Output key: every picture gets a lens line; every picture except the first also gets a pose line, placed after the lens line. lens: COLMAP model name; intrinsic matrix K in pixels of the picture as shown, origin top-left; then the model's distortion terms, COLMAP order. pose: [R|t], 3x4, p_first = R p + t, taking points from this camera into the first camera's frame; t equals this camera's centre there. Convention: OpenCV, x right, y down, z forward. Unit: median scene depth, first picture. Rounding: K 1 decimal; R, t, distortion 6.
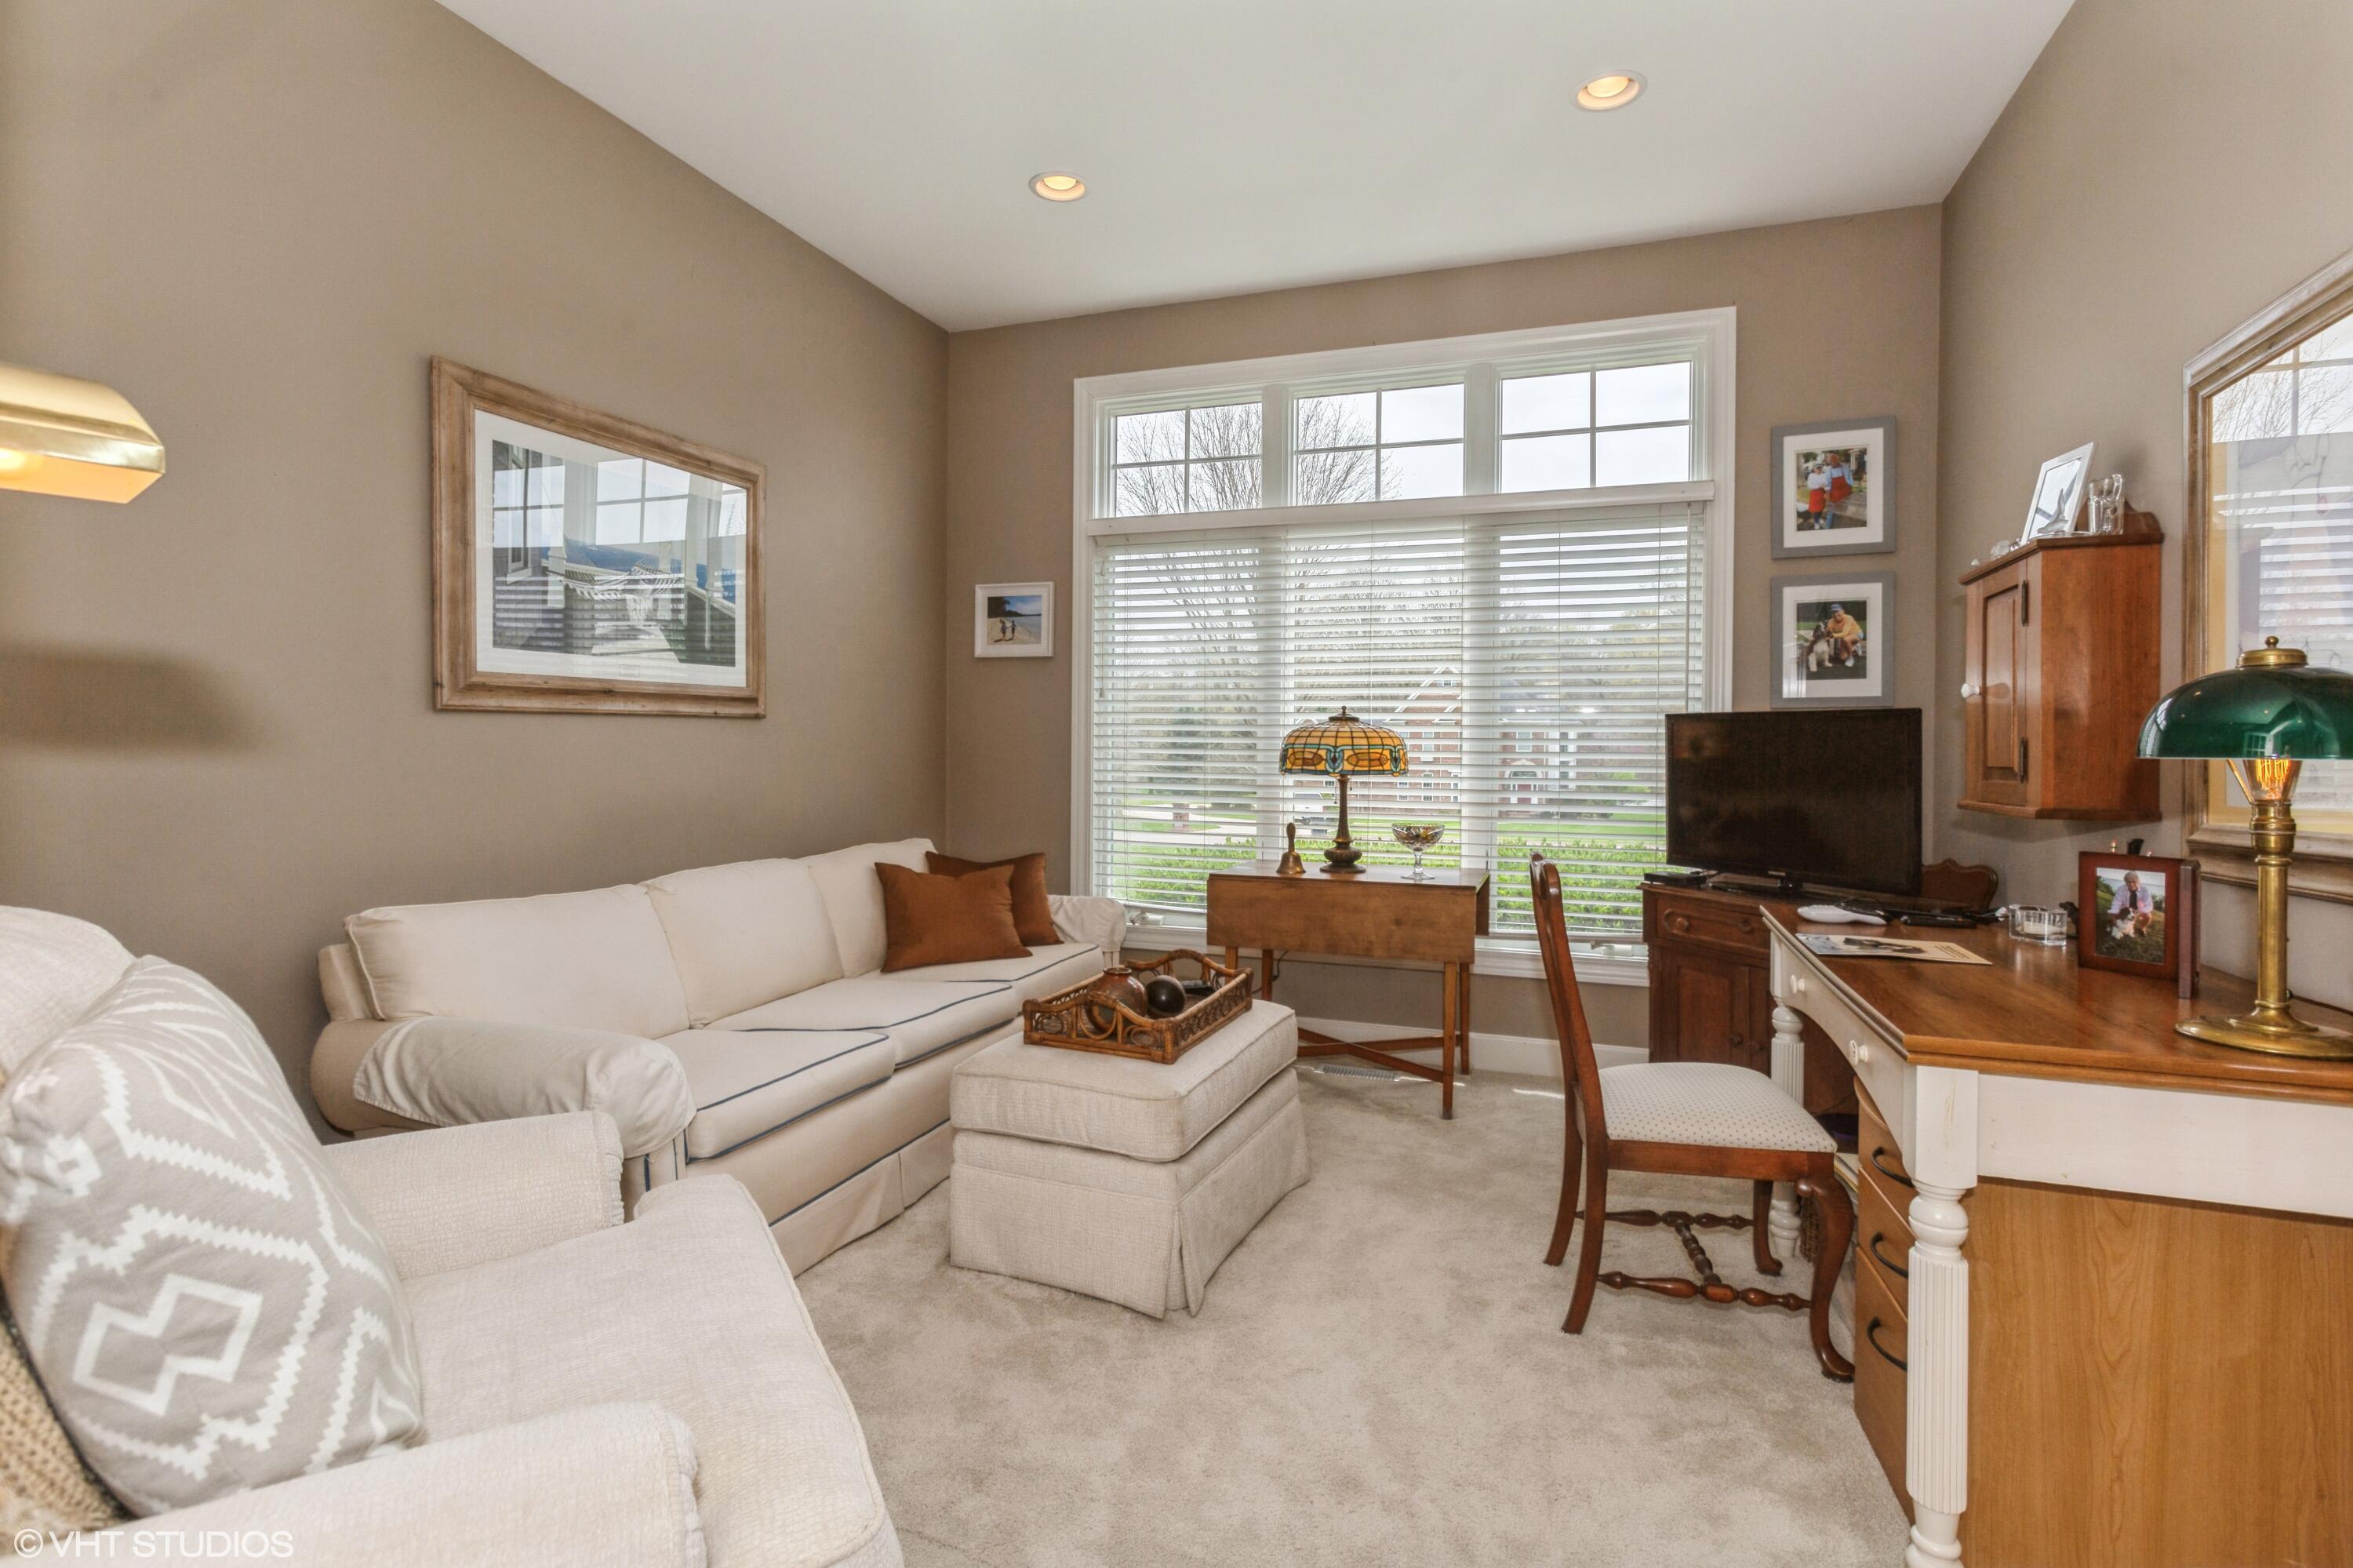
lens RADIAL K [[1128.8, 0, 1157.8], [0, 1128.8, 771.6], [0, 0, 1]] dist [-0.007158, 0.005363]
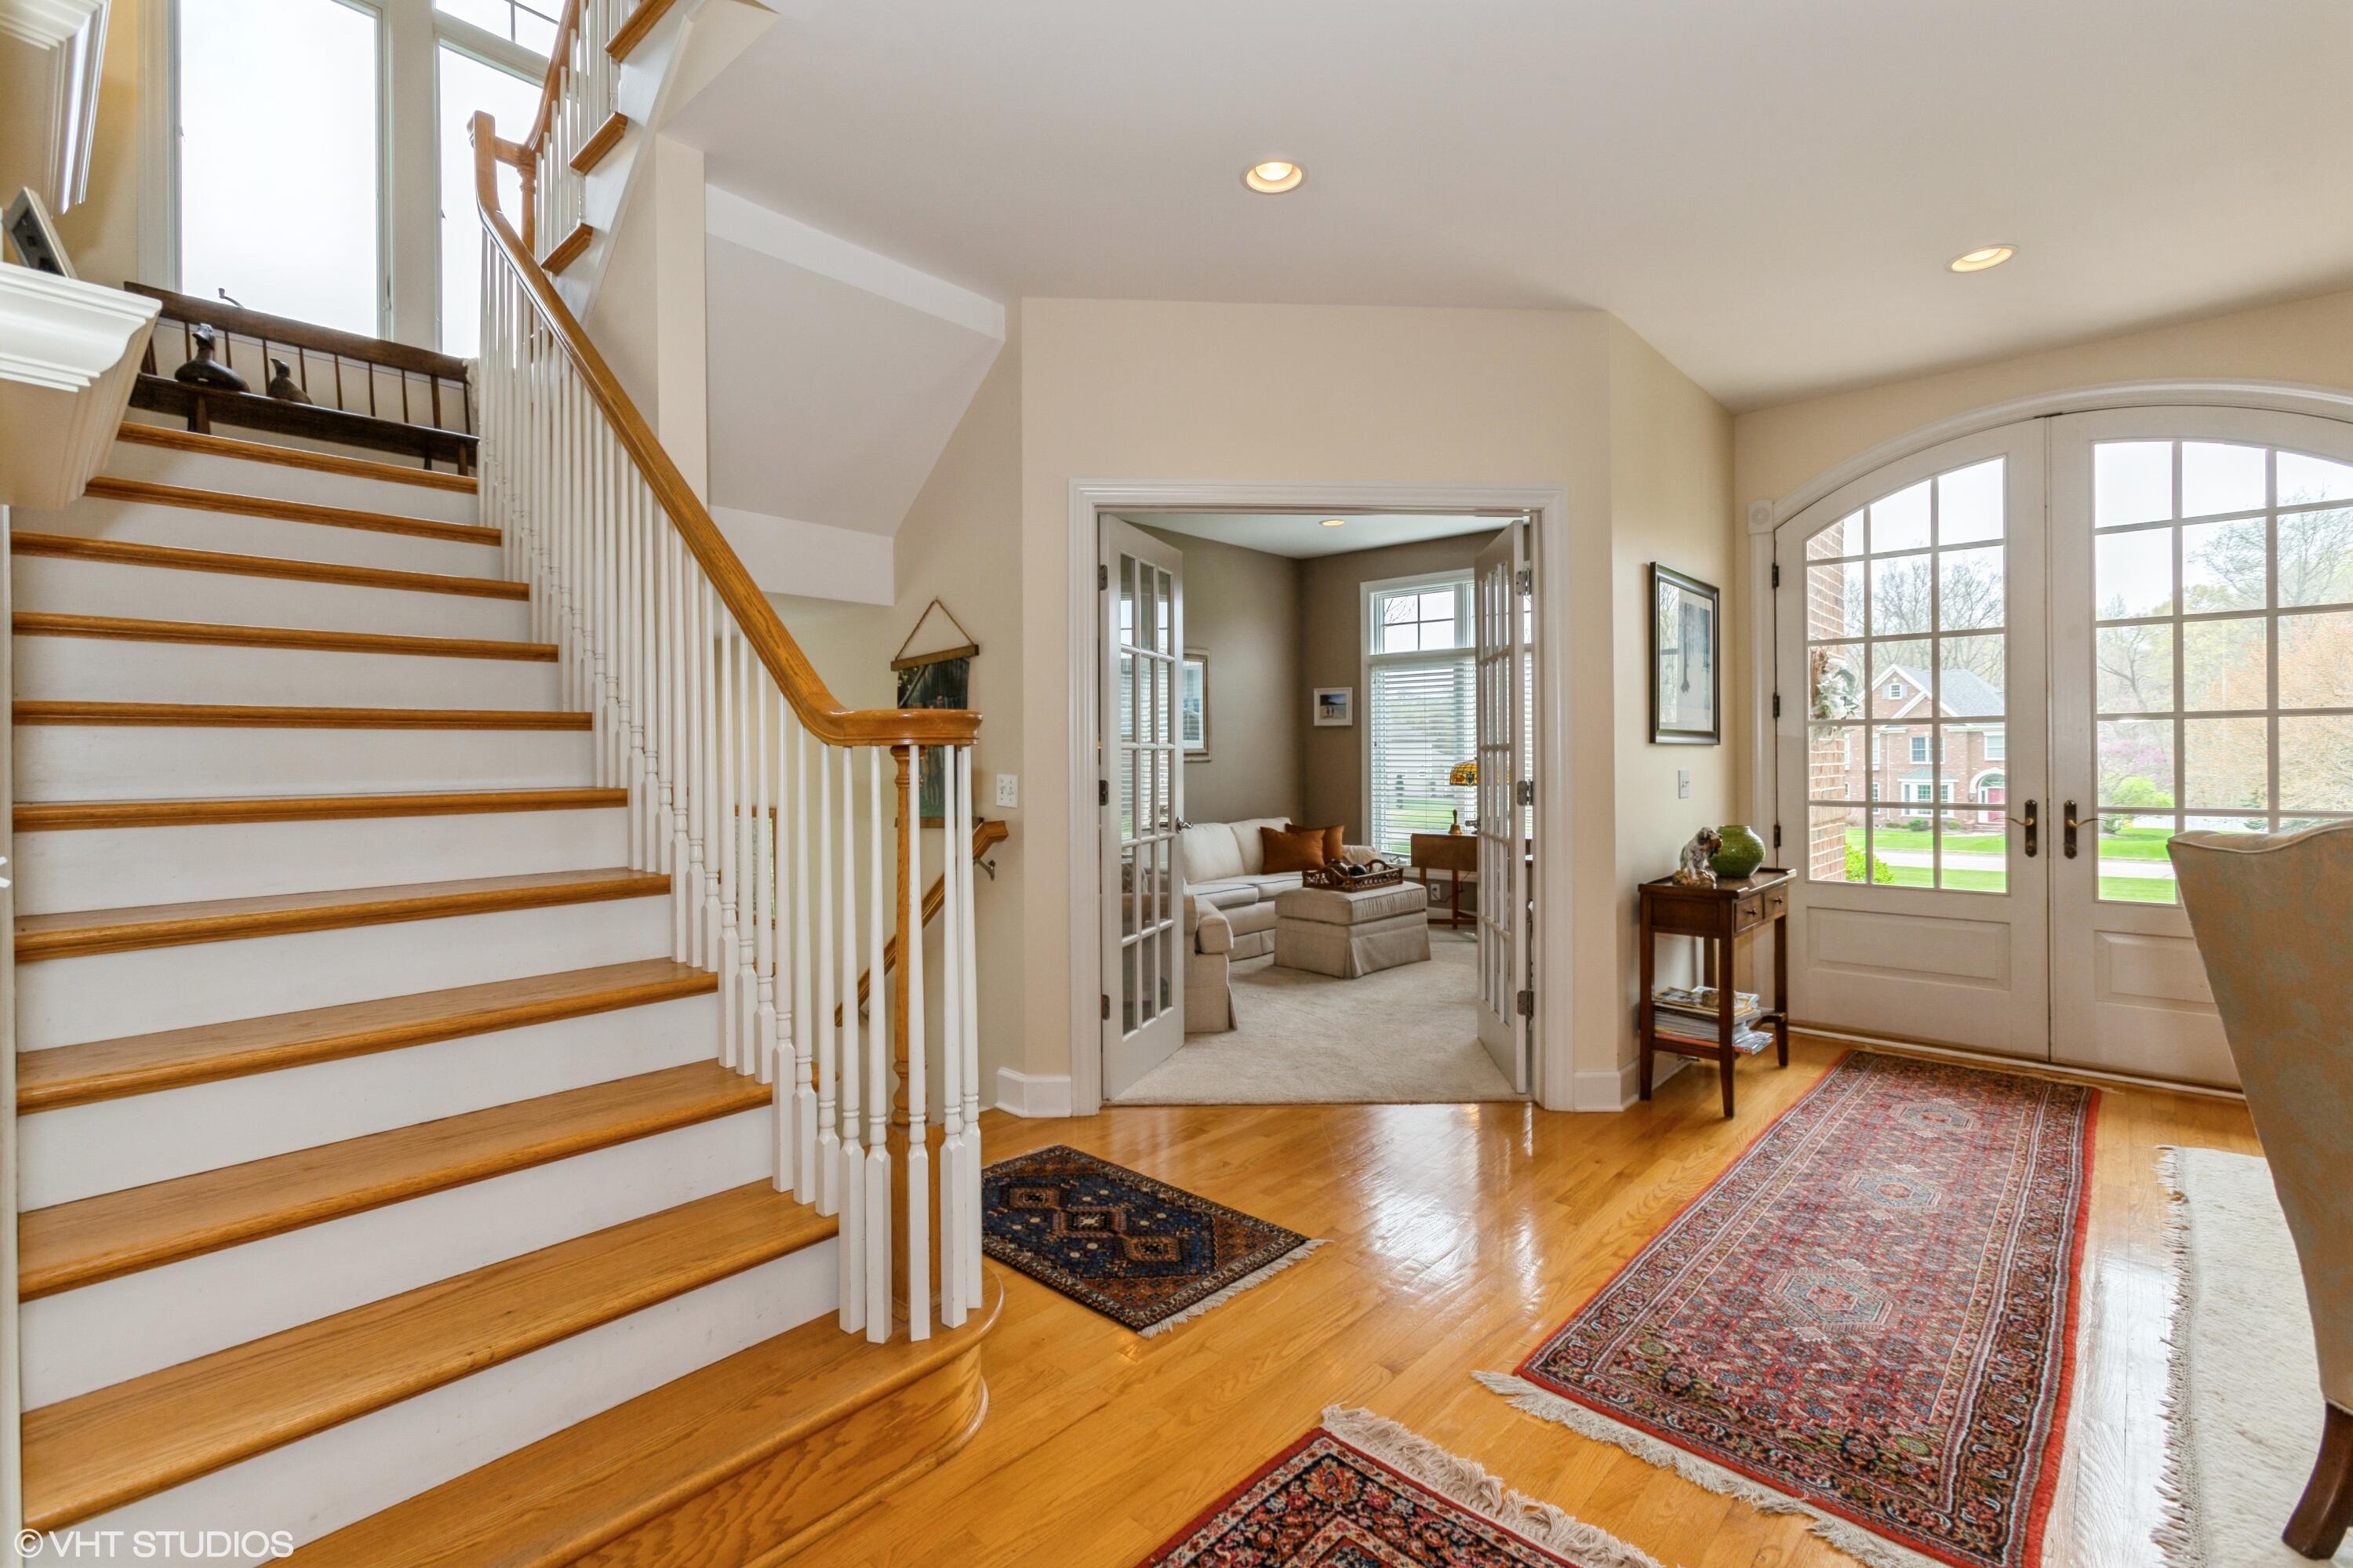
lens RADIAL K [[1070.5, 0, 1167.9], [0, 1070.5, 768.1], [0, 0, 1]] dist [-0.005065, 0.006338]
pose [[0.926441, -0.011003, -0.376279, 0.347312], [0.005566, 0.999864, -0.015533, -0.001490], [0.376399, 0.012296, 0.926376, -0.938639]]
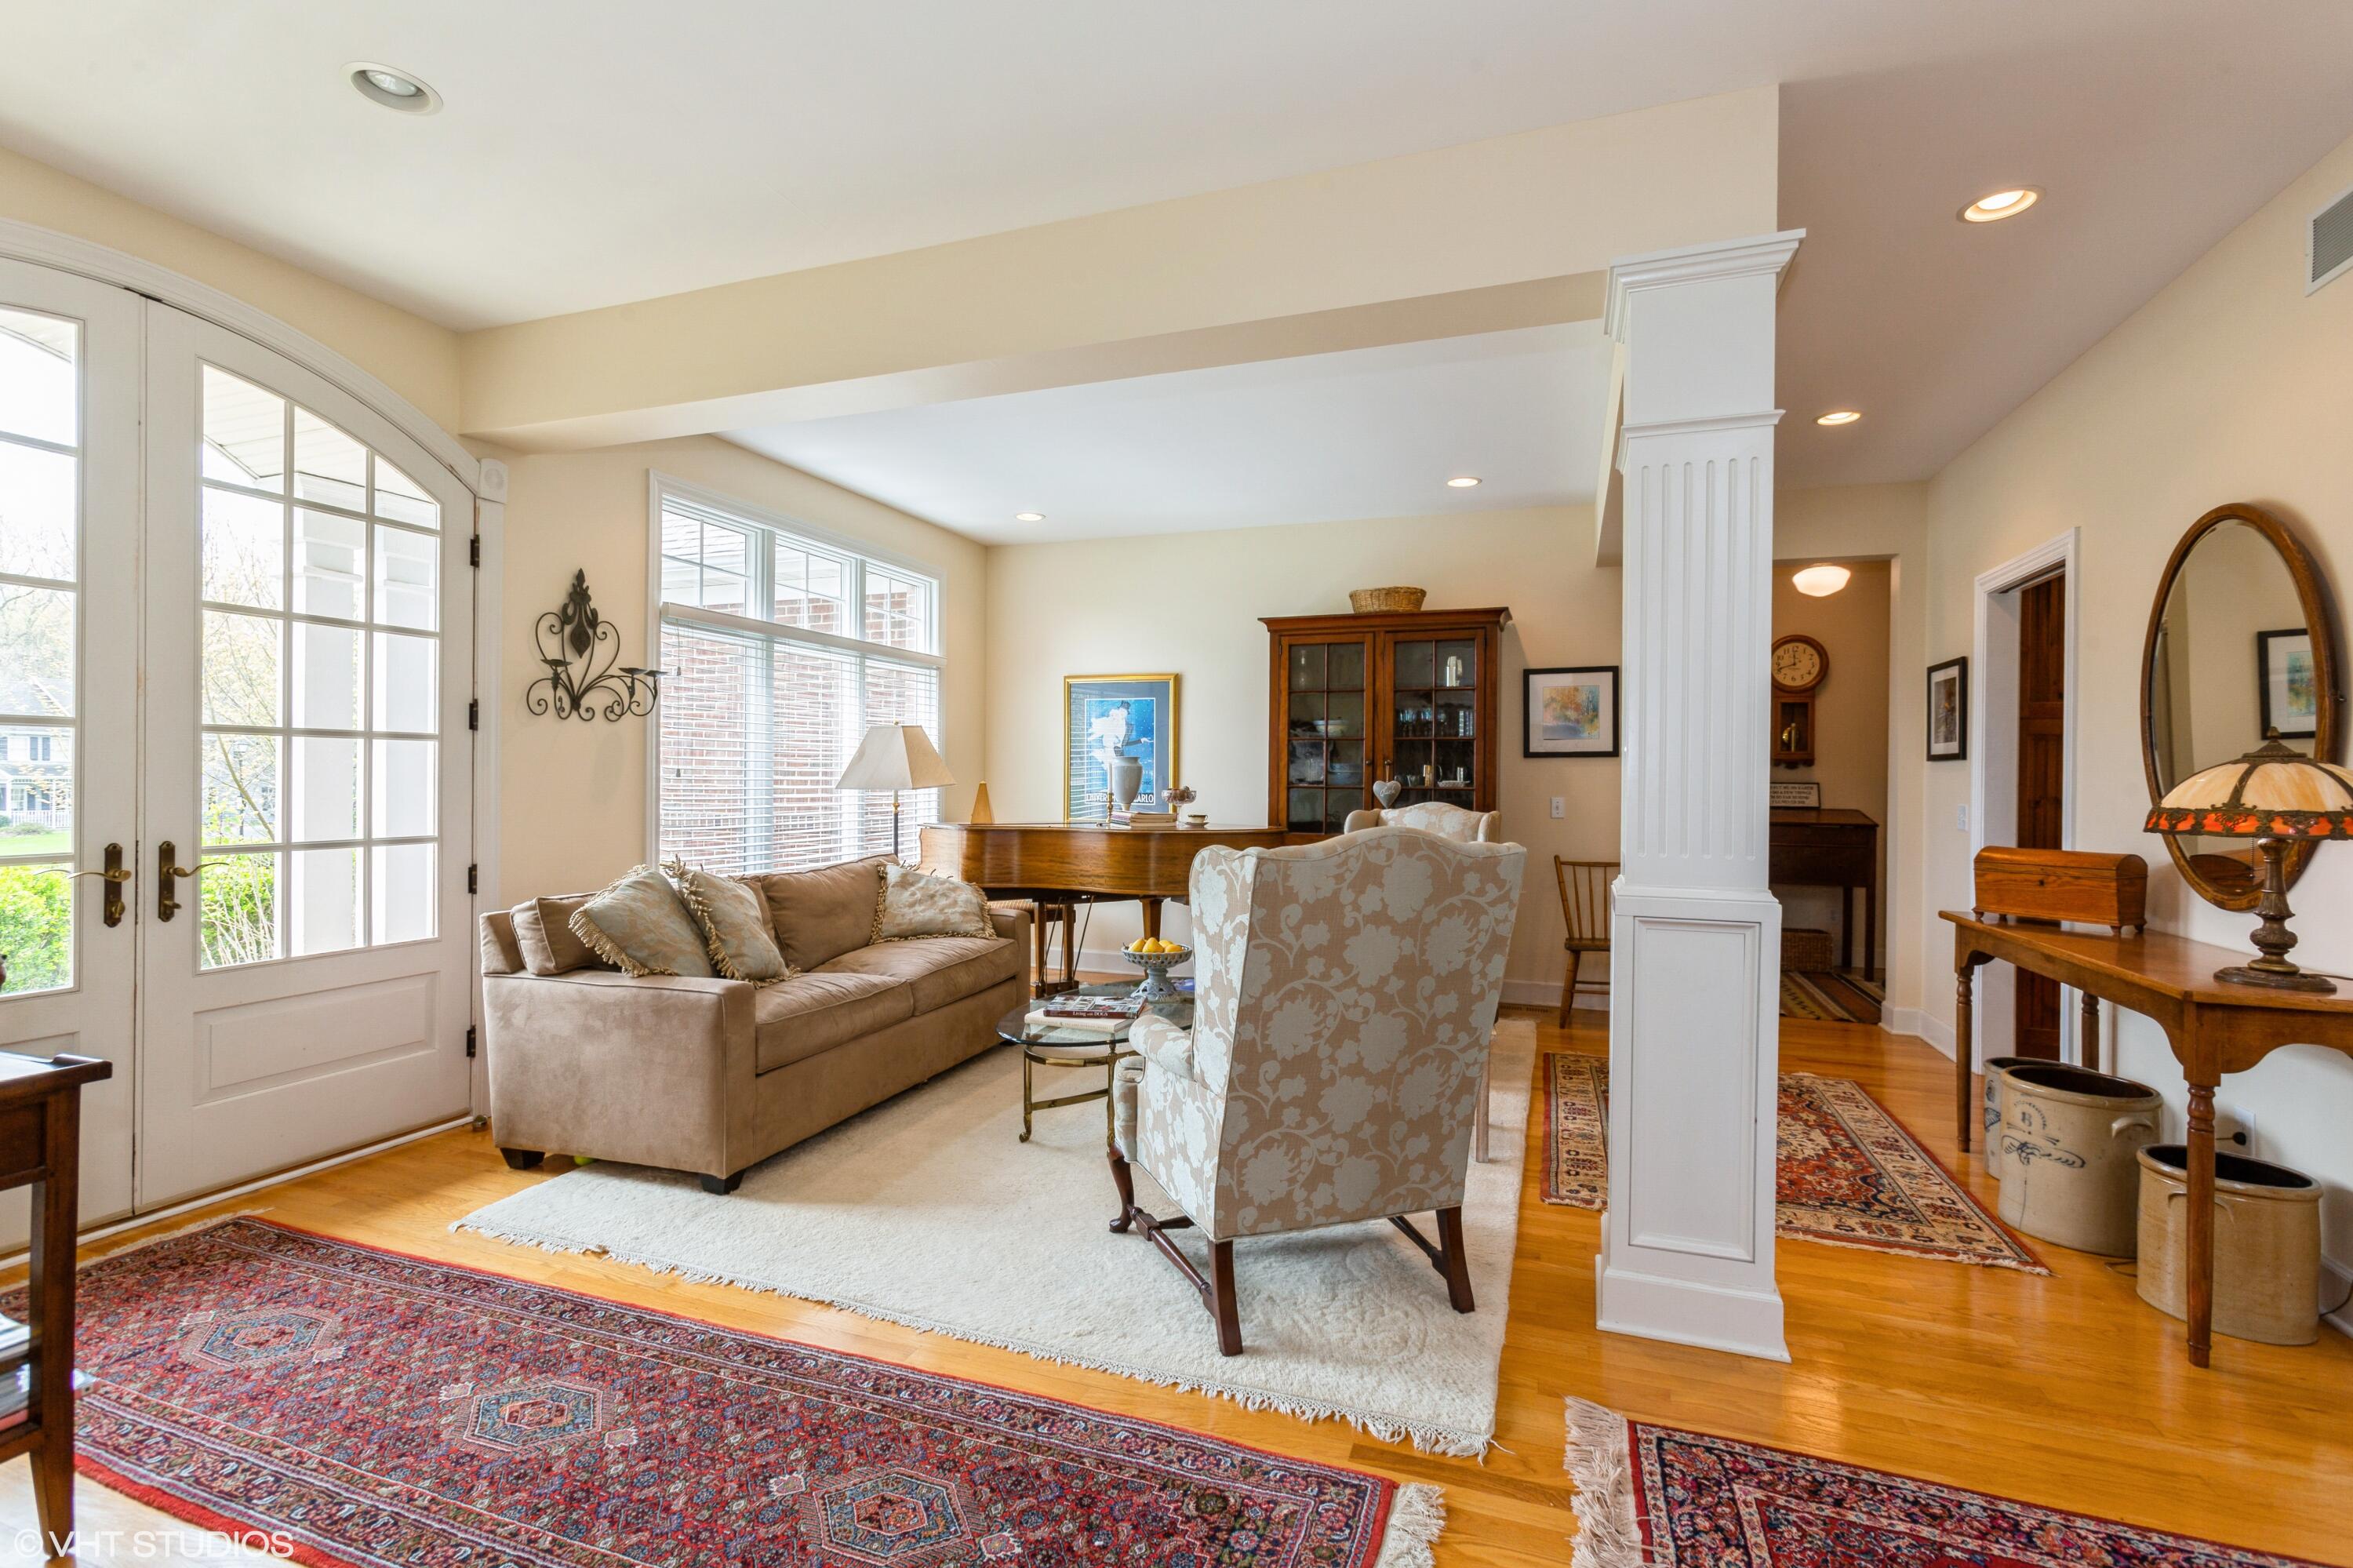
lens RADIAL K [[1070.5, 0, 1167.7], [0, 1070.5, 776.2], [0, 0, 1]] dist [-0.005065, 0.006338]
pose [[-0.005849, -0.009101, 0.999941, -0.004971], [0.012271, 0.999883, 0.009172, -0.025986], [-0.999908, 0.012324, -0.005736, -0.320522]]
